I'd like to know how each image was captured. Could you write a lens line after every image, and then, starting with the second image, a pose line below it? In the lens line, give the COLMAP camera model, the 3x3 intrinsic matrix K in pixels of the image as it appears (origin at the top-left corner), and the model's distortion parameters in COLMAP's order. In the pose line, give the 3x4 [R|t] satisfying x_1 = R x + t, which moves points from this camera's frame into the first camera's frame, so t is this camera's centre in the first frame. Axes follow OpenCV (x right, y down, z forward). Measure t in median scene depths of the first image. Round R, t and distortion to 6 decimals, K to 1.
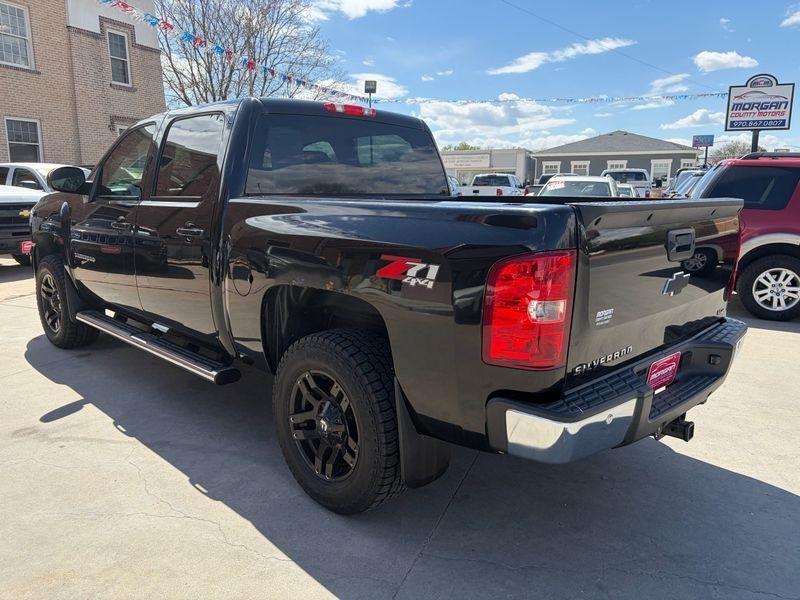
lens RADIAL K [[606.7, 0, 403.0], [0, 606.7, 295.8], [0, 0, 1]] dist [0.057150, -0.057894]
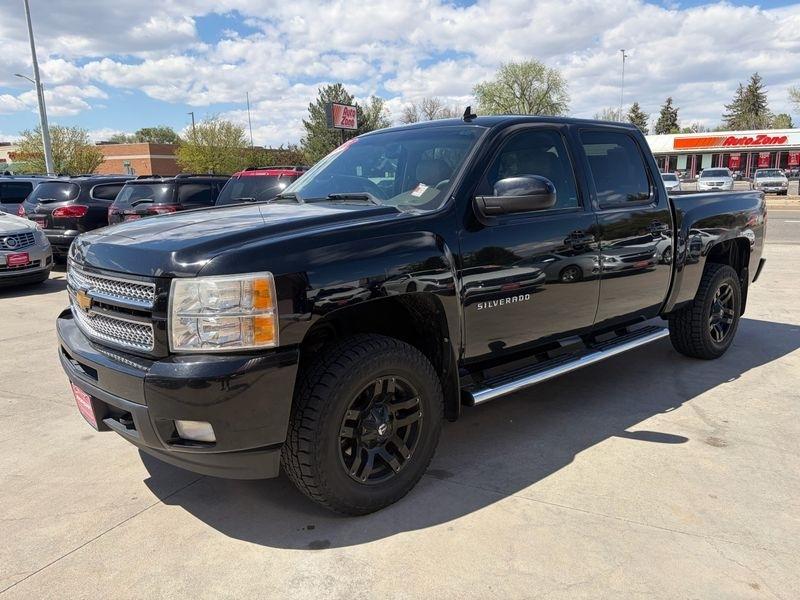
lens RADIAL K [[606.7, 0, 396.1], [0, 606.7, 304.6], [0, 0, 1]] dist [0.057150, -0.057894]
pose [[0.077566, -0.202826, 0.976138, -0.223743], [0.200111, 0.962330, 0.184055, -0.039552], [-0.976698, 0.181060, 0.115232, 0.191107]]
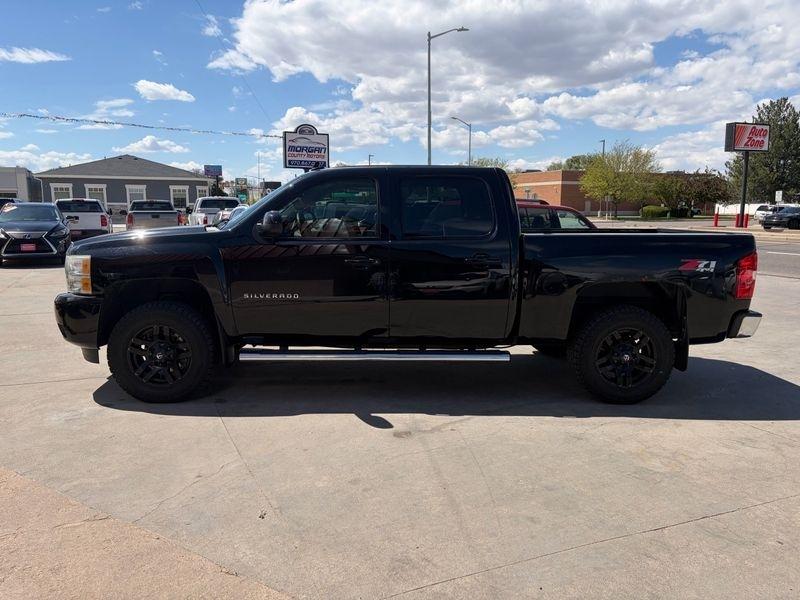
lens RADIAL K [[606.7, 0, 402.1], [0, 606.7, 299.4], [0, 0, 1]] dist [0.057150, -0.057894]
pose [[0.682233, -0.108287, 0.723071, -0.205200], [0.130308, 0.991146, 0.025485, -0.010116], [-0.719429, 0.076835, 0.690303, 0.022048]]
